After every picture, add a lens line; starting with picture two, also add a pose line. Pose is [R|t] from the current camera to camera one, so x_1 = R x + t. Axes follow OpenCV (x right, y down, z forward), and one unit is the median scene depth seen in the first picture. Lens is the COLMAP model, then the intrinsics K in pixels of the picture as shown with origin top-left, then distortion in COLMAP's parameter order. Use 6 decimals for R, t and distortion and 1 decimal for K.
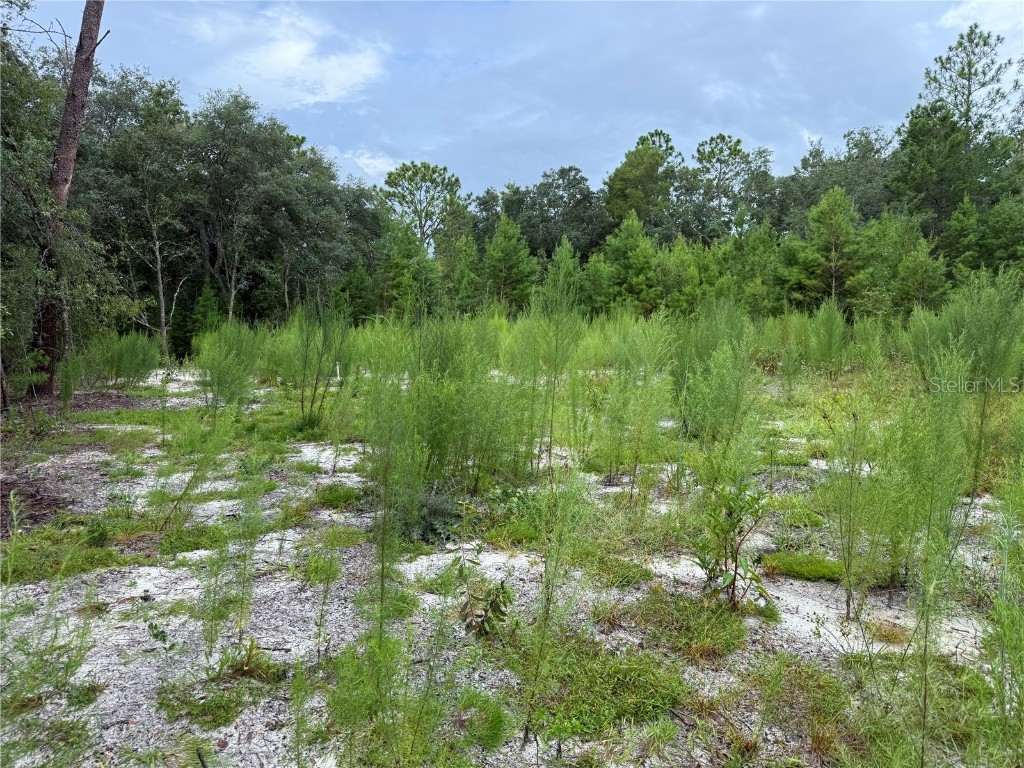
lens RADIAL K [[730.8, 0, 512.0], [0, 730.8, 384.0], [0, 0, 1]] dist [0.133251, -0.228009]
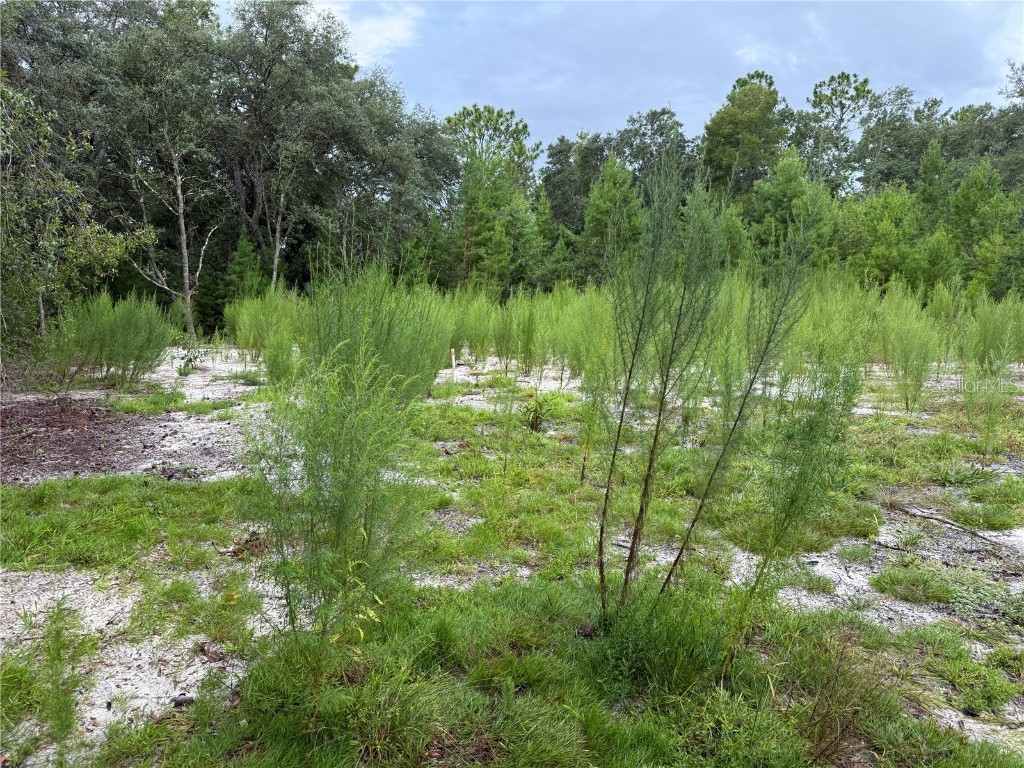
lens RADIAL K [[730.8, 0, 512.0], [0, 730.8, 384.0], [0, 0, 1]] dist [0.133251, -0.228009]
pose [[0.999171, 0.020266, -0.035302, -0.086044], [-0.018929, 0.999106, 0.037799, -0.012971], [0.036037, -0.037100, 0.998662, 0.198539]]
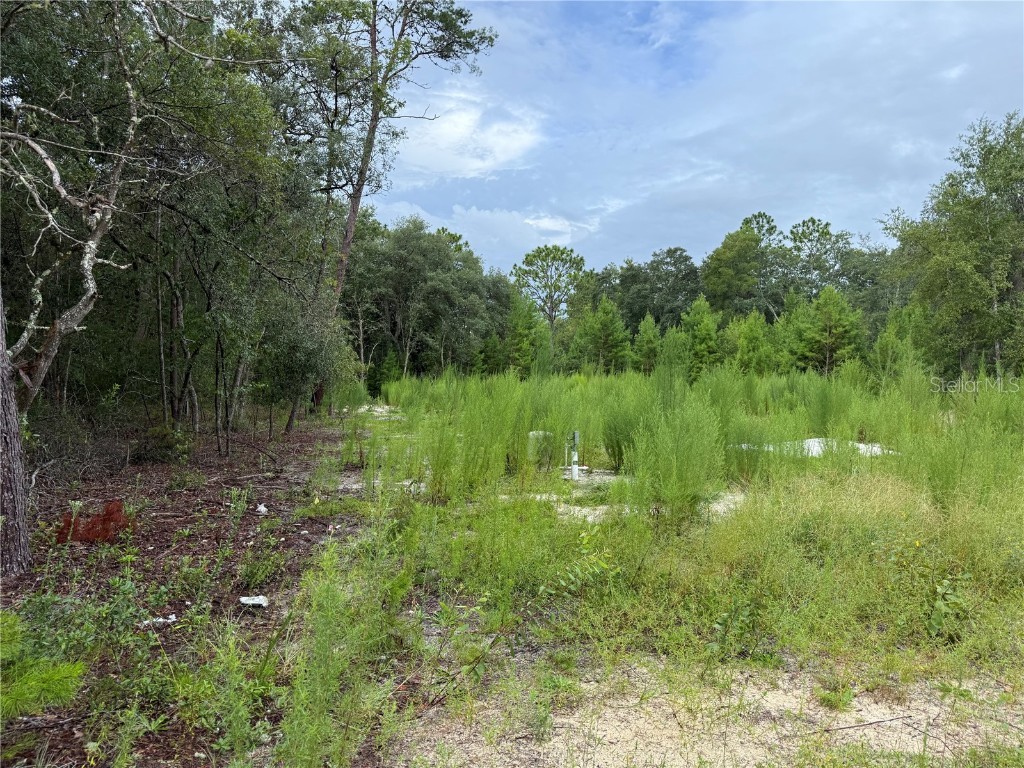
lens RADIAL K [[730.8, 0, 512.0], [0, 730.8, 384.0], [0, 0, 1]] dist [0.133251, -0.228009]
pose [[0.979946, 0.021589, -0.198092, 0.090308], [-0.035476, 0.997134, -0.066826, 0.018963], [0.196082, 0.072513, 0.977903, -0.293304]]
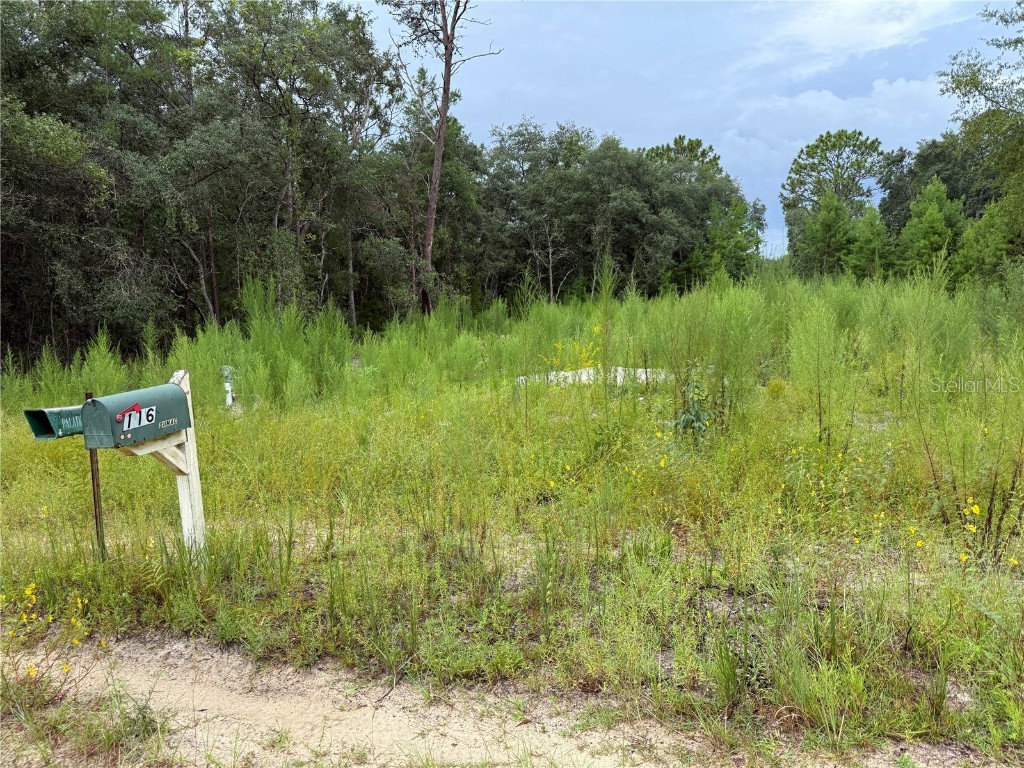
lens RADIAL K [[716.0, 0, 510.7], [0, 716.0, 415.3], [0, 0, 1]] dist [0.072401, -0.129495]
pose [[0.742862, 0.077988, -0.664887, 0.397896], [-0.008793, 0.994242, 0.106795, -0.001213], [0.669387, -0.073487, 0.739270, -0.171313]]
